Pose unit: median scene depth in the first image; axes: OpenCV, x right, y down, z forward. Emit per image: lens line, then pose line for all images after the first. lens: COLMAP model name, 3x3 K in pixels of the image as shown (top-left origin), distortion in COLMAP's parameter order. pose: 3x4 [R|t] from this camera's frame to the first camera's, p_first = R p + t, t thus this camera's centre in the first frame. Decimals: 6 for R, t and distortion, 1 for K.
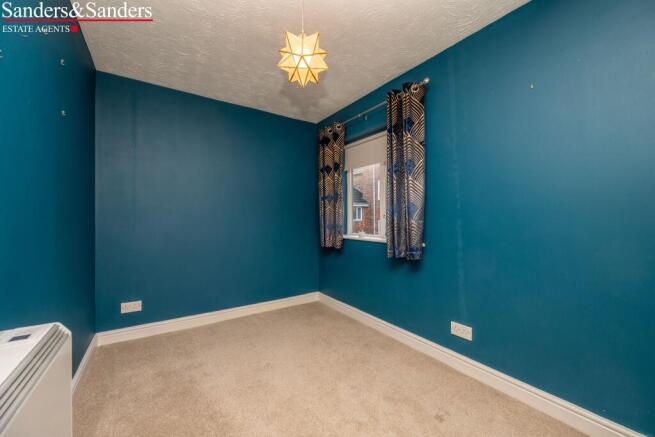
lens RADIAL K [[258.9, 0, 327.5], [0, 258.9, 218.5], [0, 0, 1]] dist [-0.000165, 0.000089]
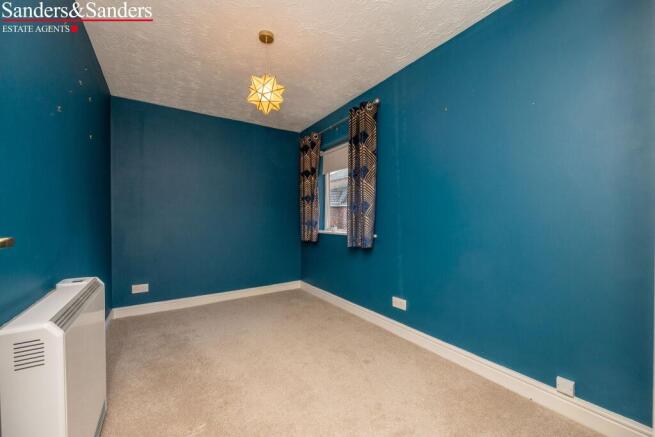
lens RADIAL K [[263.4, 0, 327.5], [0, 263.4, 218.5], [0, 0, 1]] dist [0.000202, -0.000042]
pose [[0.999586, -0.007616, -0.027733, 0.170615], [0.007536, 0.999967, -0.003012, 0.020568], [0.027755, 0.002801, 0.999611, -0.230083]]
